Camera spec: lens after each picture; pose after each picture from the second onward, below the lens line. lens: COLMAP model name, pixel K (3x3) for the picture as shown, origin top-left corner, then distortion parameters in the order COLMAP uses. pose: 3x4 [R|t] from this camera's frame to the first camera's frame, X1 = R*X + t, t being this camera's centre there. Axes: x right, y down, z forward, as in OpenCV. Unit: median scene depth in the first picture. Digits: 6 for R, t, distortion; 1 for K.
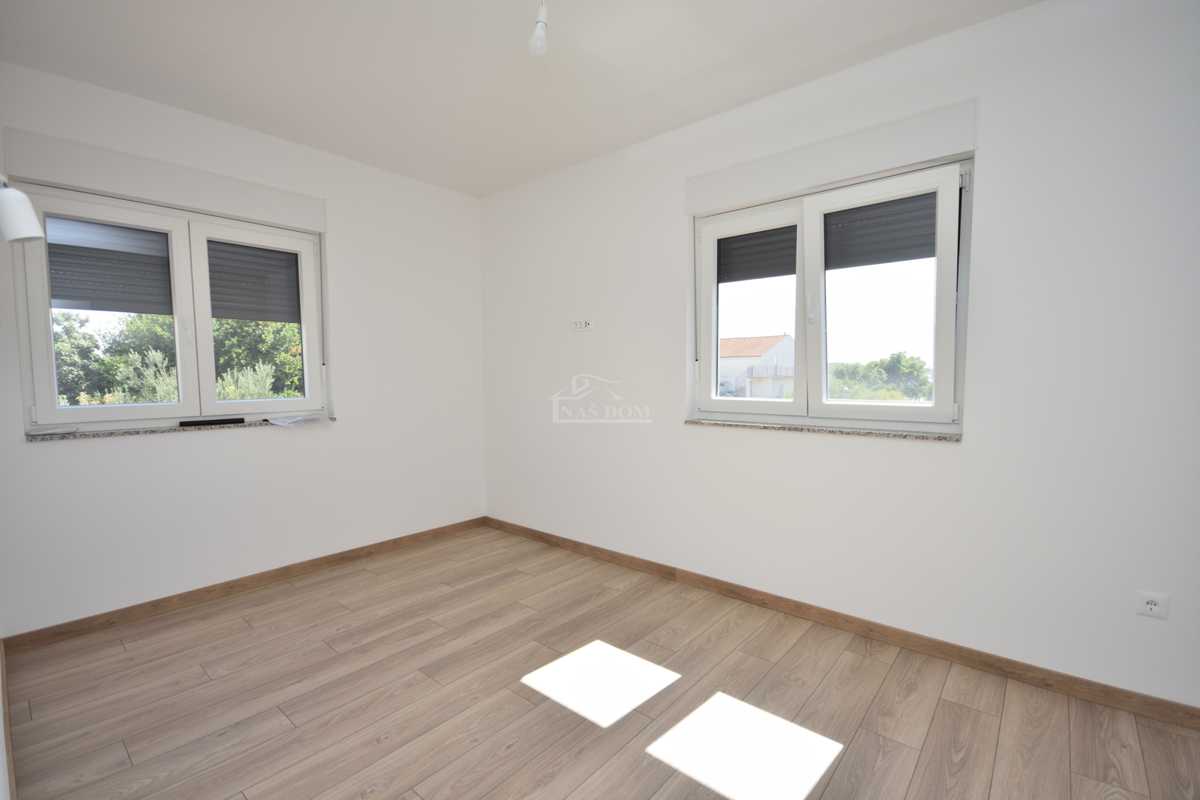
lens RADIAL K [[527.6, 0, 600.5], [0, 527.6, 412.3], [0, 0, 1]] dist [0.017903, -0.016004]
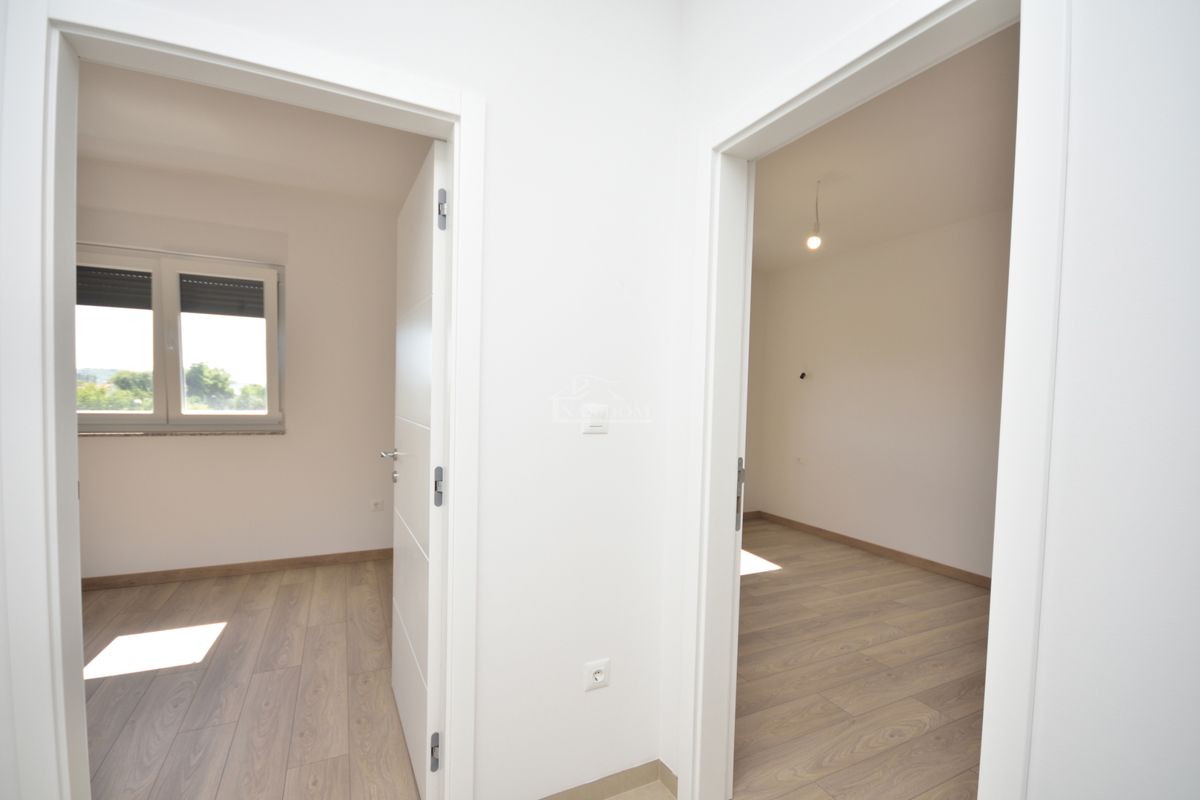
lens RADIAL K [[527.6, 0, 600.5], [0, 527.6, 412.3], [0, 0, 1]] dist [0.017903, -0.016004]
pose [[0.400258, -0.019705, 0.916191, -0.370635], [0.041263, 0.999142, 0.003463, 0.018858], [-0.915473, 0.036419, 0.400728, -0.478591]]
